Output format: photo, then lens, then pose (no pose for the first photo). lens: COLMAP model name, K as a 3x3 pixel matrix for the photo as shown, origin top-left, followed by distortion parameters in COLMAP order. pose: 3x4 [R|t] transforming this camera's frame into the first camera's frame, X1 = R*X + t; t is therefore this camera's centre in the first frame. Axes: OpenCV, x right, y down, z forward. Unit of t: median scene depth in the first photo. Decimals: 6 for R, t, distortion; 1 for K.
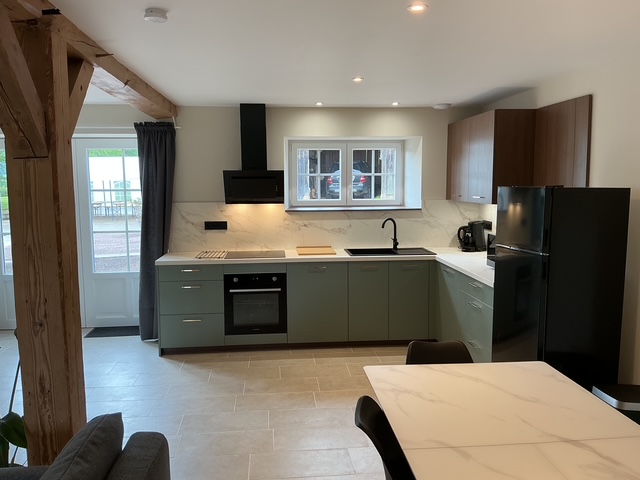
lens RADIAL K [[535.4, 0, 319.4], [0, 535.4, 240.0], [0, 0, 1]] dist [0.128042, -0.251561]
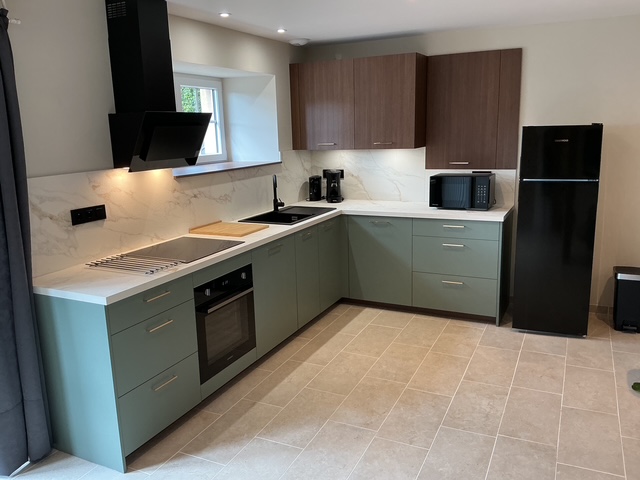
lens RADIAL K [[535.4, 0, 322.7], [0, 535.4, 240.3], [0, 0, 1]] dist [0.128042, -0.251561]
pose [[0.508528, -0.187278, 0.840432, -0.561862], [0.119846, 0.981954, 0.146298, -0.055673], [-0.852664, 0.026326, 0.521796, 0.527694]]
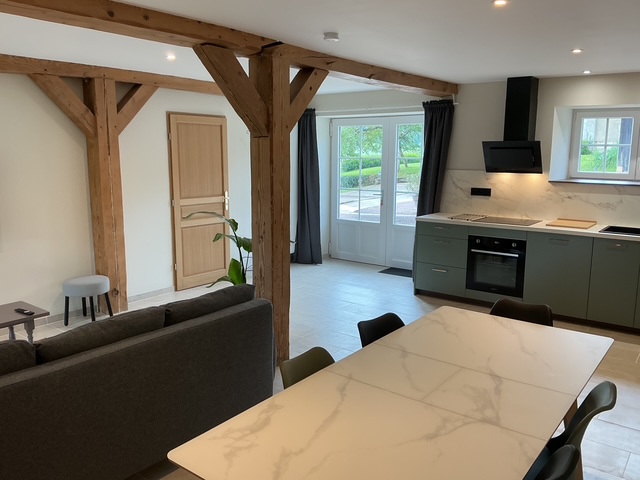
lens RADIAL K [[535.4, 0, 312.7], [0, 535.4, 240.6], [0, 0, 1]] dist [0.128042, -0.251561]
pose [[0.732706, 0.124473, -0.669066, 0.320248], [-0.085293, 0.992175, 0.091178, 0.000289], [0.675180, -0.009740, 0.737589, -0.051961]]
